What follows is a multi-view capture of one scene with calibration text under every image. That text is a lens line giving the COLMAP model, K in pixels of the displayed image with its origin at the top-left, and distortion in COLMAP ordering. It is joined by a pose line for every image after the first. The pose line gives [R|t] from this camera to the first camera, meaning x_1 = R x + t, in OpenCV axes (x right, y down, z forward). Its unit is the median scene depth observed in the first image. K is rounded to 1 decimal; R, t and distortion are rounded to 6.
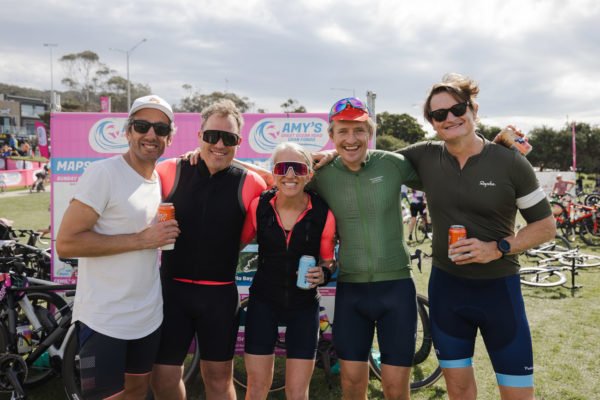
lens RADIAL K [[492.4, 0, 301.9], [0, 492.4, 197.7], [0, 0, 1]] dist [-0.003619, -0.003883]
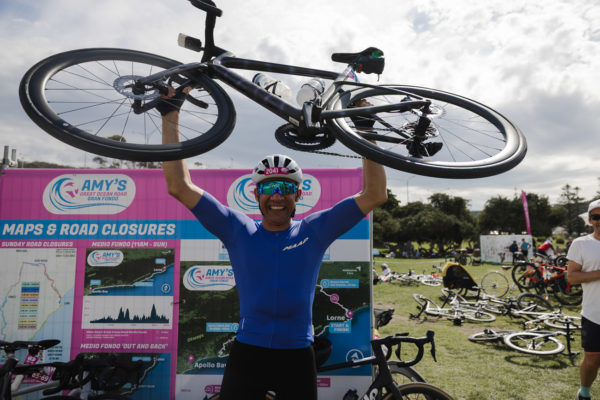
lens RADIAL K [[416.8, 0, 302.0], [0, 416.8, 199.8], [0, 0, 1]] dist [0.003370, 0.001924]
pose [[0.999800, -0.000696, 0.019973, 0.005565], [0.003425, 0.990579, -0.136896, -0.008044], [-0.019690, 0.136937, 0.990384, 0.147634]]
